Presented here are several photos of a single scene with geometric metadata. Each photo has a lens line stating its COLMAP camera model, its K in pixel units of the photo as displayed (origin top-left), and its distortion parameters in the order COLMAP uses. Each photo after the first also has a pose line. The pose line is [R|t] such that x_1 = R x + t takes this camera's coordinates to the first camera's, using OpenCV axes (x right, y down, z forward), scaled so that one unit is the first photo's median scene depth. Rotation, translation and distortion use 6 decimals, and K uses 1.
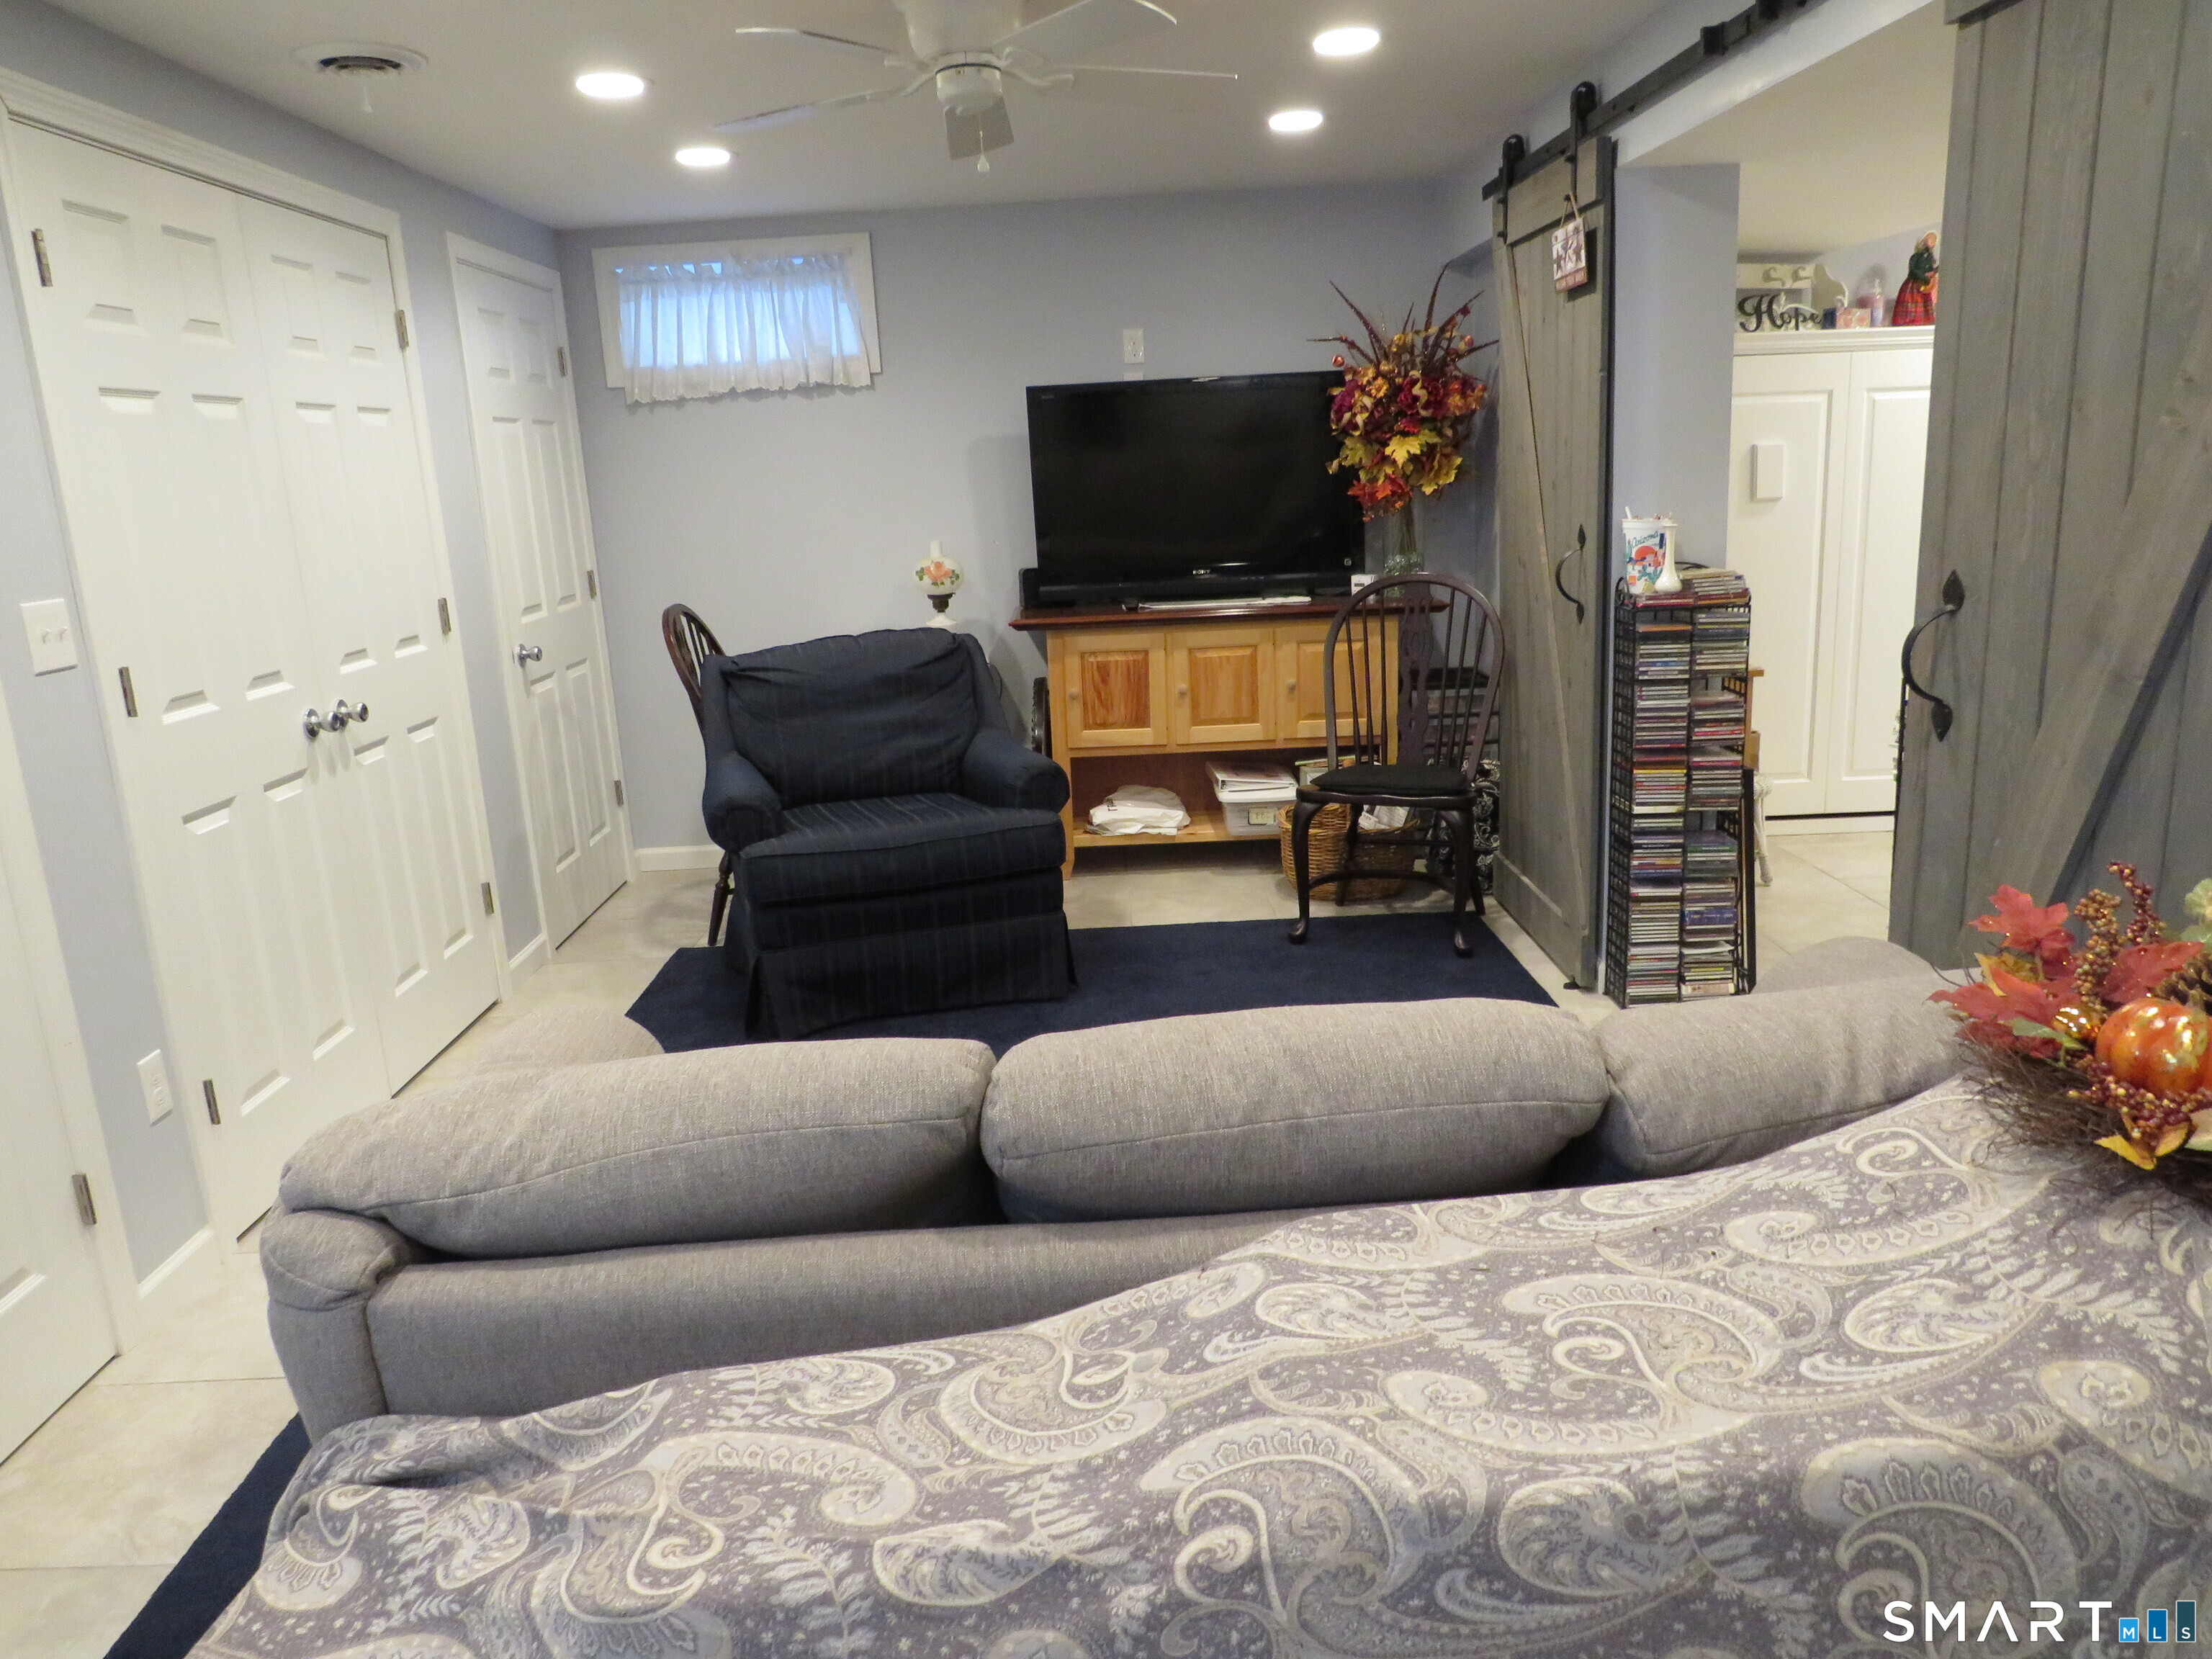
lens RADIAL K [[1529.3, 0, 1106.0], [0, 1529.3, 829.5], [0, 0, 1]] dist [-0.007176, 0.004472]
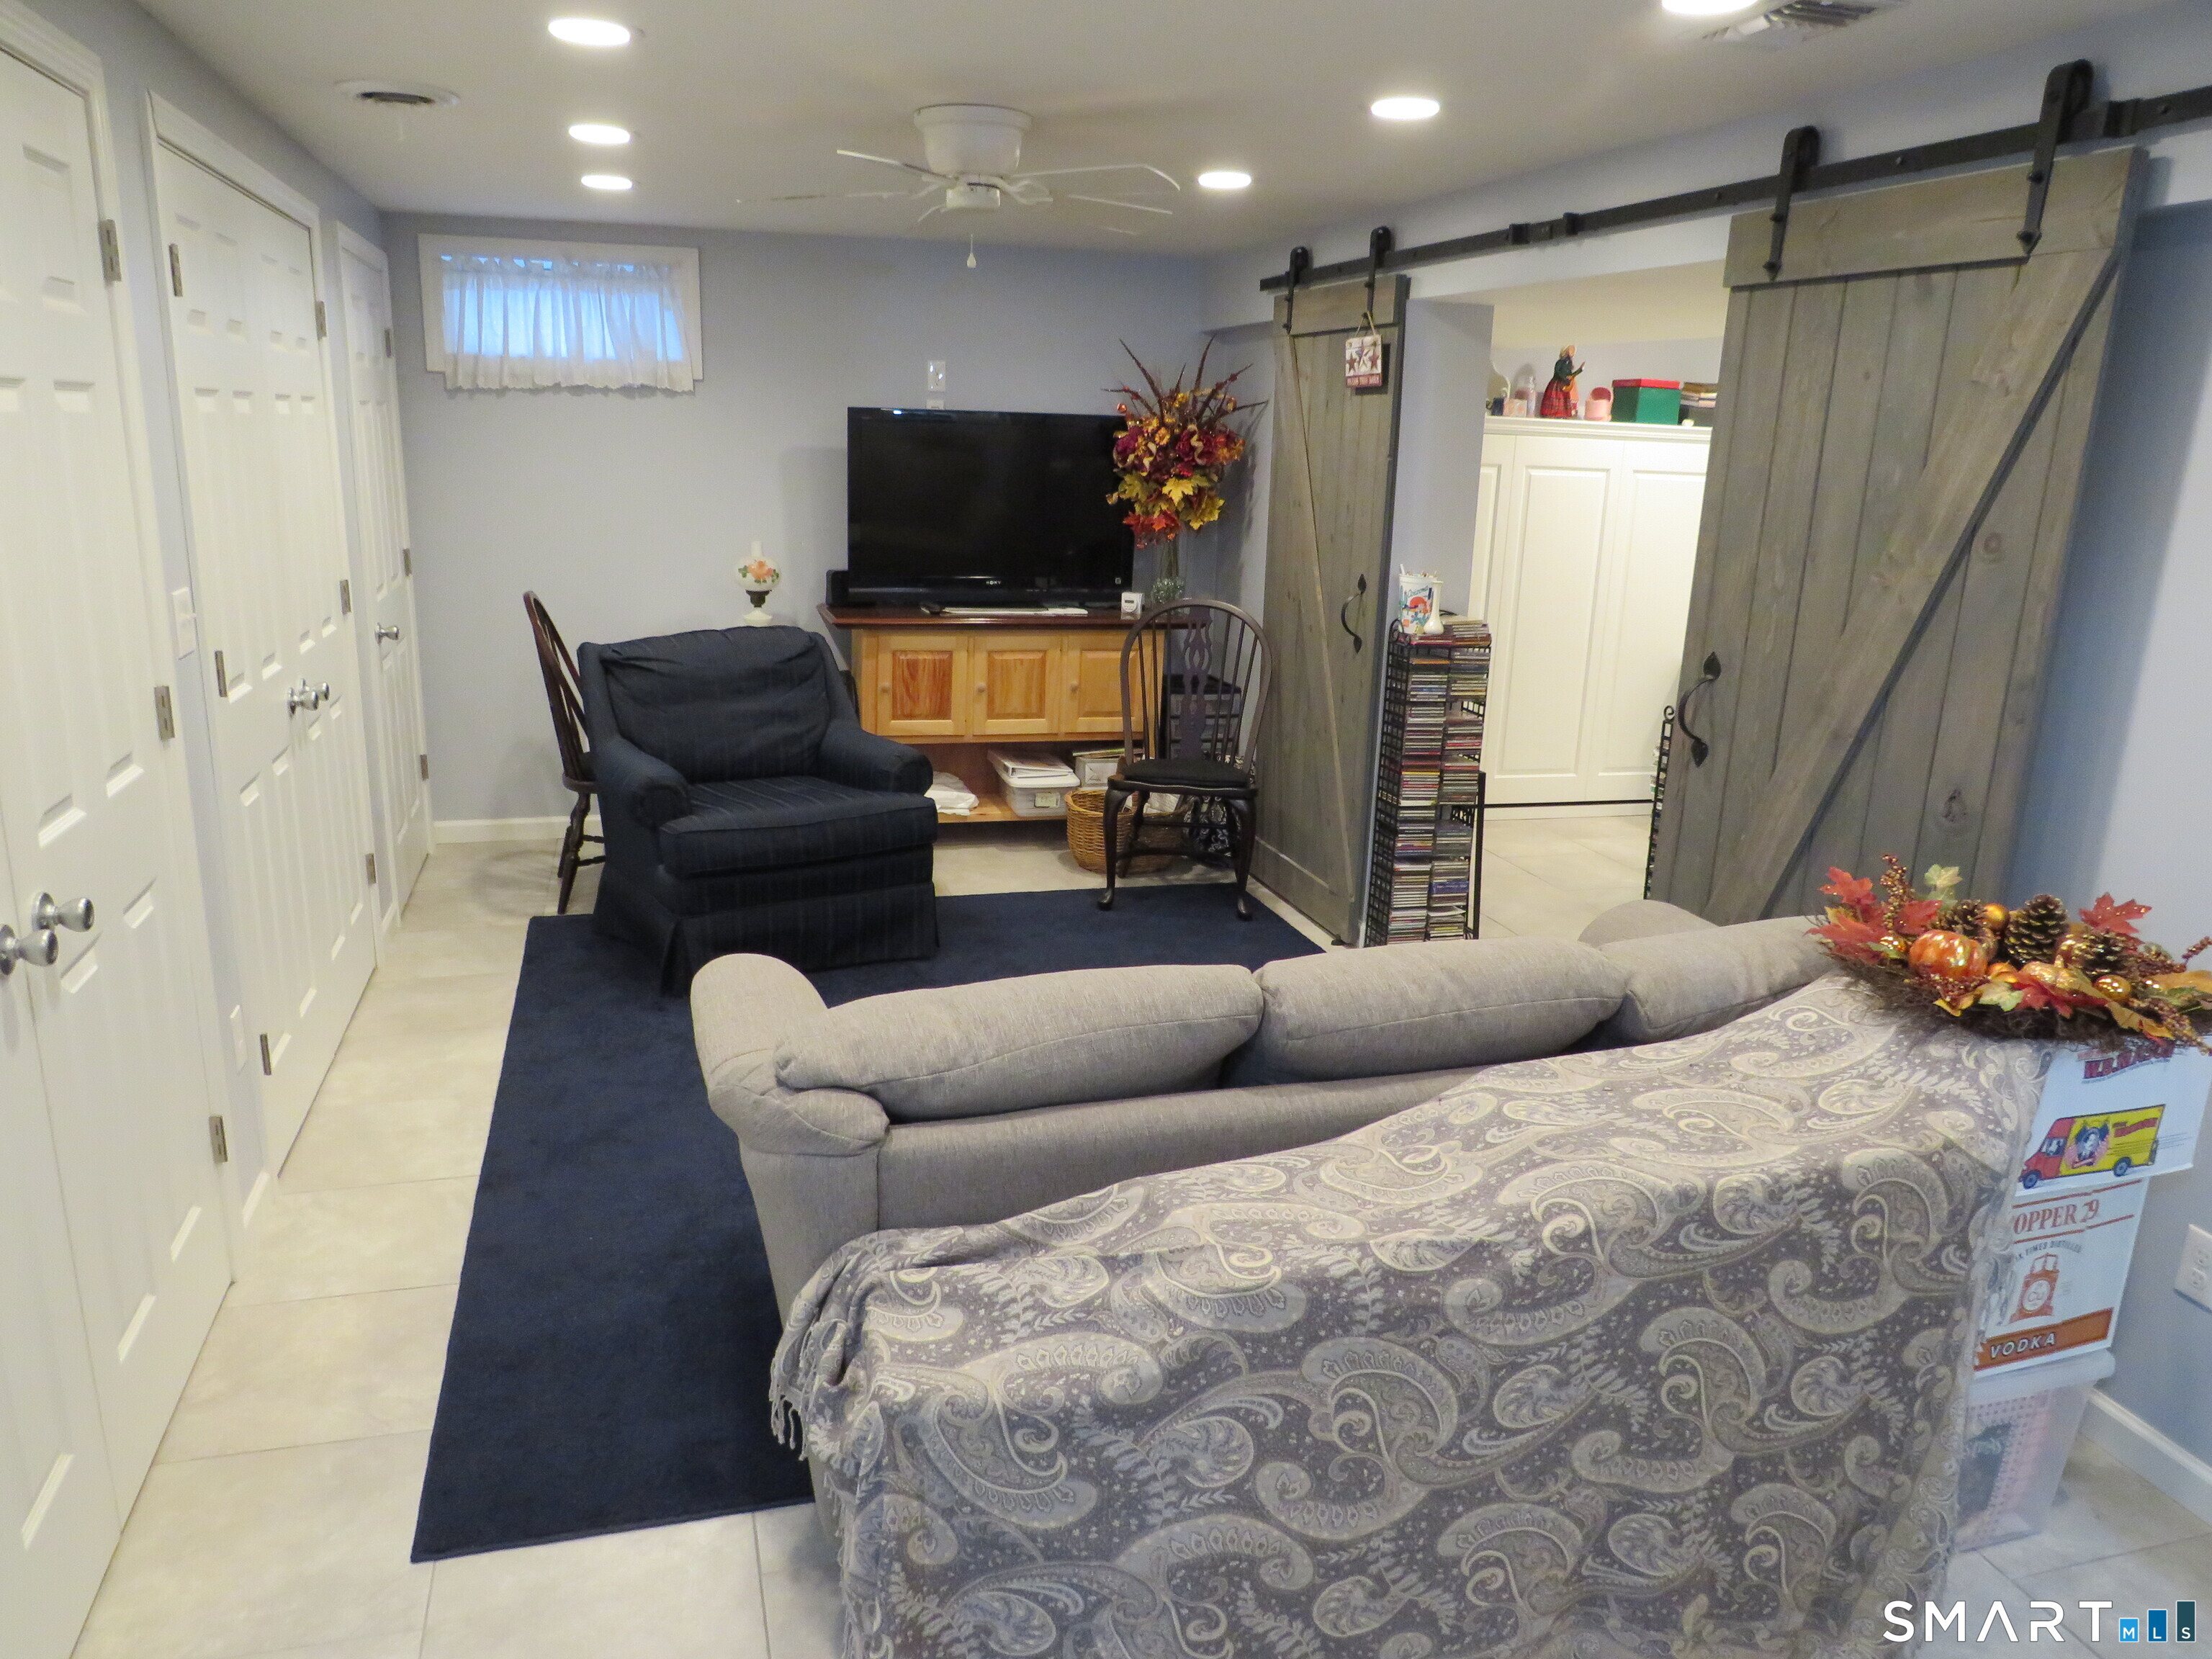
lens RADIAL K [[1538.3, 0, 1066.6], [0, 1538.3, 827.3], [0, 0, 1]] dist [-0.001855, 0.001917]
pose [[0.964382, 0.011204, 0.264278, -0.264403], [-0.015589, 0.999773, 0.014503, -0.007045], [-0.264055, -0.018106, 0.964338, -0.163363]]
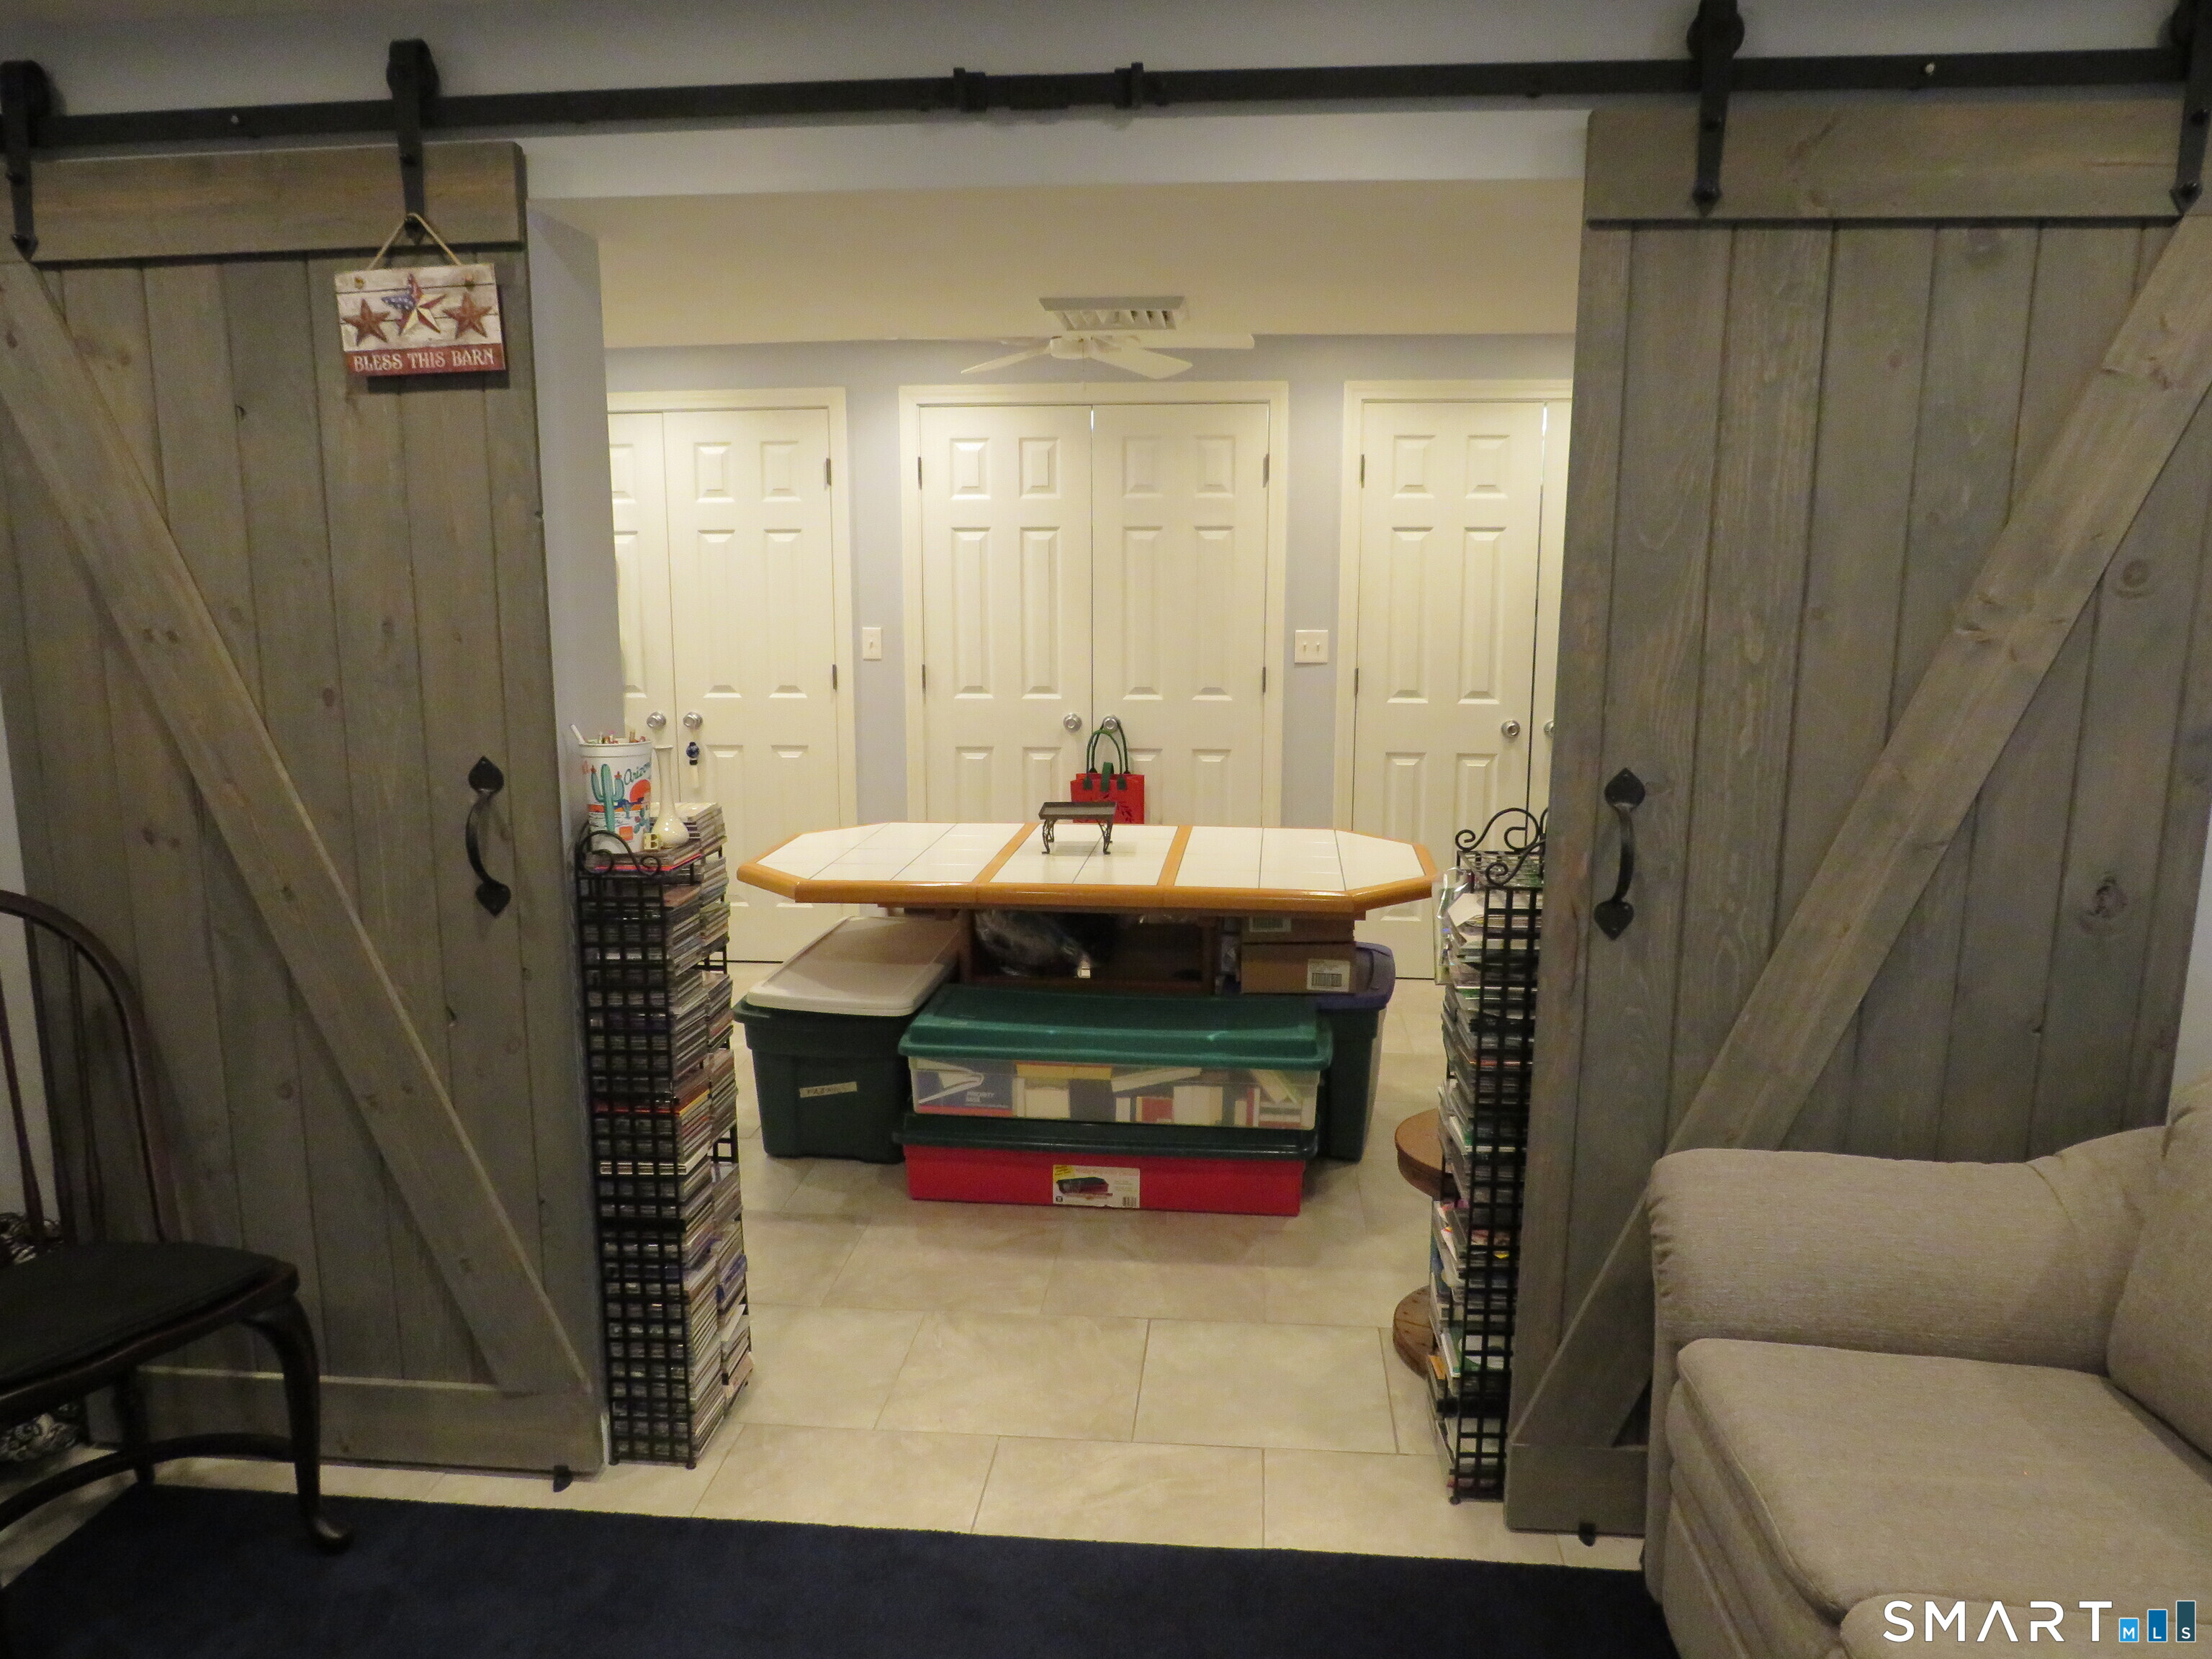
lens RADIAL K [[1586.7, 0, 1103.1], [0, 1586.7, 745.4], [0, 0, 1]] dist [-0.027565, 0.002304]
pose [[0.115651, -0.123121, 0.985630, -0.285202], [0.234776, 0.967560, 0.093316, -0.213858], [-0.965145, 0.220610, 0.140806, 0.702416]]
